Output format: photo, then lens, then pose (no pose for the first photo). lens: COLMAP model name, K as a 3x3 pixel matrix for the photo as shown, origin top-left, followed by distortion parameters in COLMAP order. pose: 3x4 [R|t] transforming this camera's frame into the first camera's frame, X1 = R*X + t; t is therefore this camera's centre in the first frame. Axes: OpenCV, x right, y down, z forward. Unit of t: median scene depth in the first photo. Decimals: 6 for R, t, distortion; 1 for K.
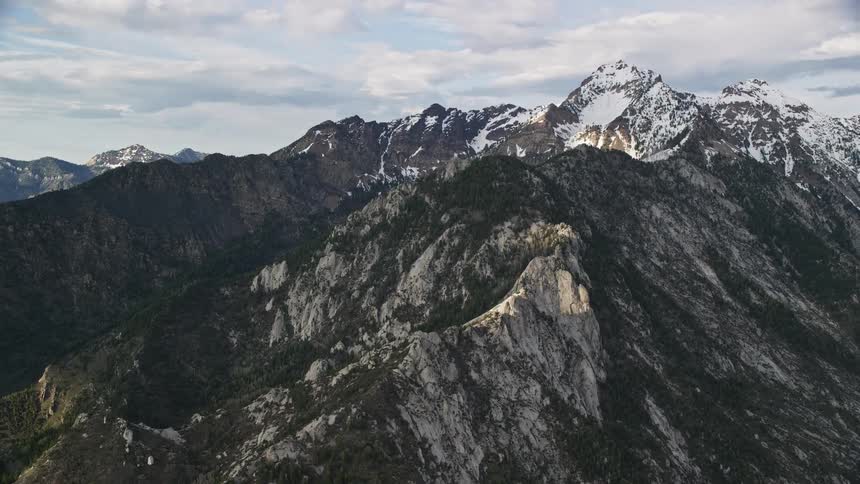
lens RADIAL K [[961.5, 0, 430.0], [0, 961.5, 242.0], [0, 0, 1]] dist [-0.134153, 0.529018]
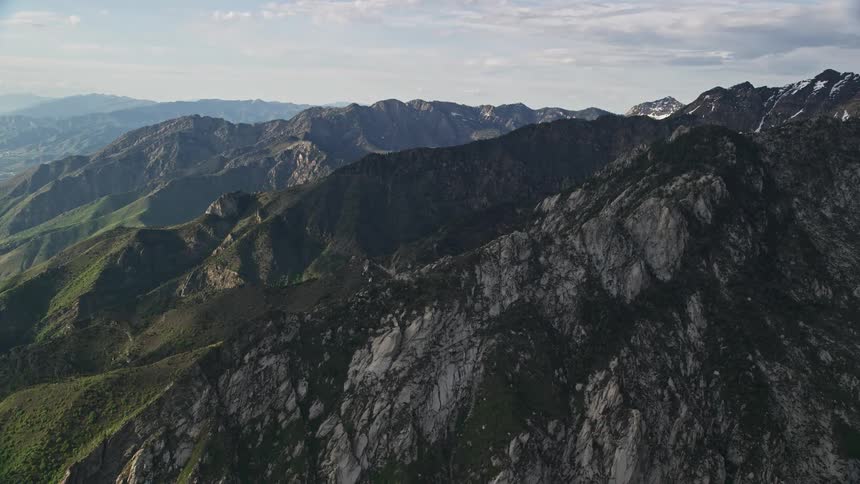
lens RADIAL K [[961.5, 0, 430.0], [0, 961.5, 242.0], [0, 0, 1]] dist [-0.134153, 0.529018]
pose [[0.809994, 0.089262, -0.579605, 0.351519], [-0.055717, 0.995591, 0.075462, -0.004160], [0.583785, -0.028830, 0.811396, -0.205667]]
